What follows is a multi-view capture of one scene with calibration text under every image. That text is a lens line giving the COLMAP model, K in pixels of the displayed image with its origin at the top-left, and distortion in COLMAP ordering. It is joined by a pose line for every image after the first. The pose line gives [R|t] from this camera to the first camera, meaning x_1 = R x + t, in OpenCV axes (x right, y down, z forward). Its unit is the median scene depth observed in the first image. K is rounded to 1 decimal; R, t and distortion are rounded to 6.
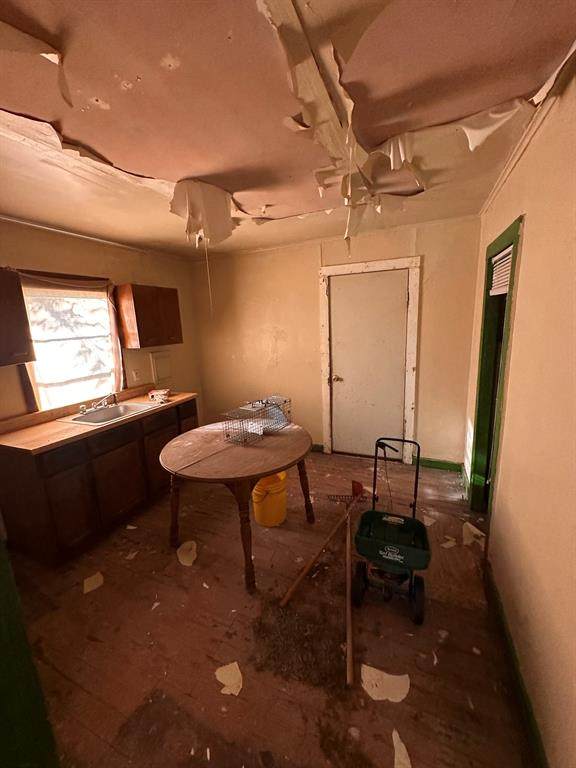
lens RADIAL K [[305.0, 0, 288.8], [0, 305.0, 386.3], [0, 0, 1]] dist [0.017933, 0.000159]
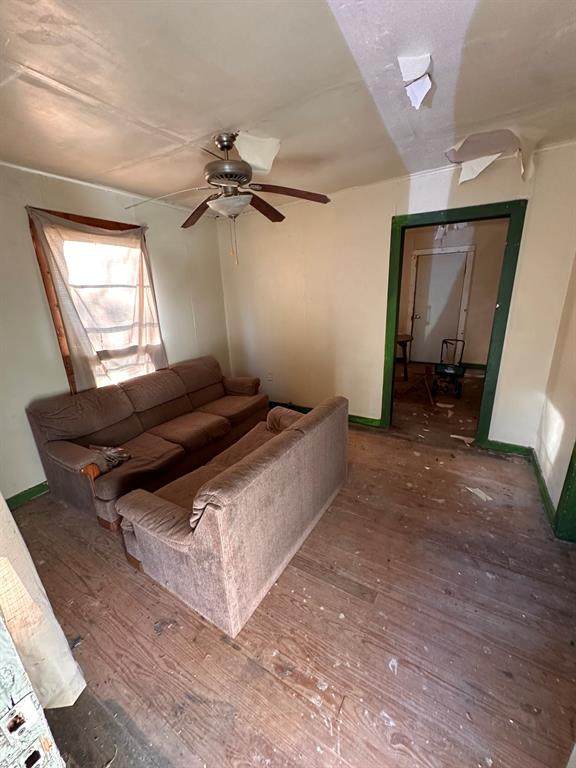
lens RADIAL K [[305.0, 0, 289.3], [0, 305.0, 383.6], [0, 0, 1]] dist [0.017933, 0.000159]
pose [[0.991482, 0.043335, -0.122823, -0.397074], [-0.031078, 0.994501, 0.100007, 0.240587], [0.126481, -0.095338, 0.987377, -1.007525]]
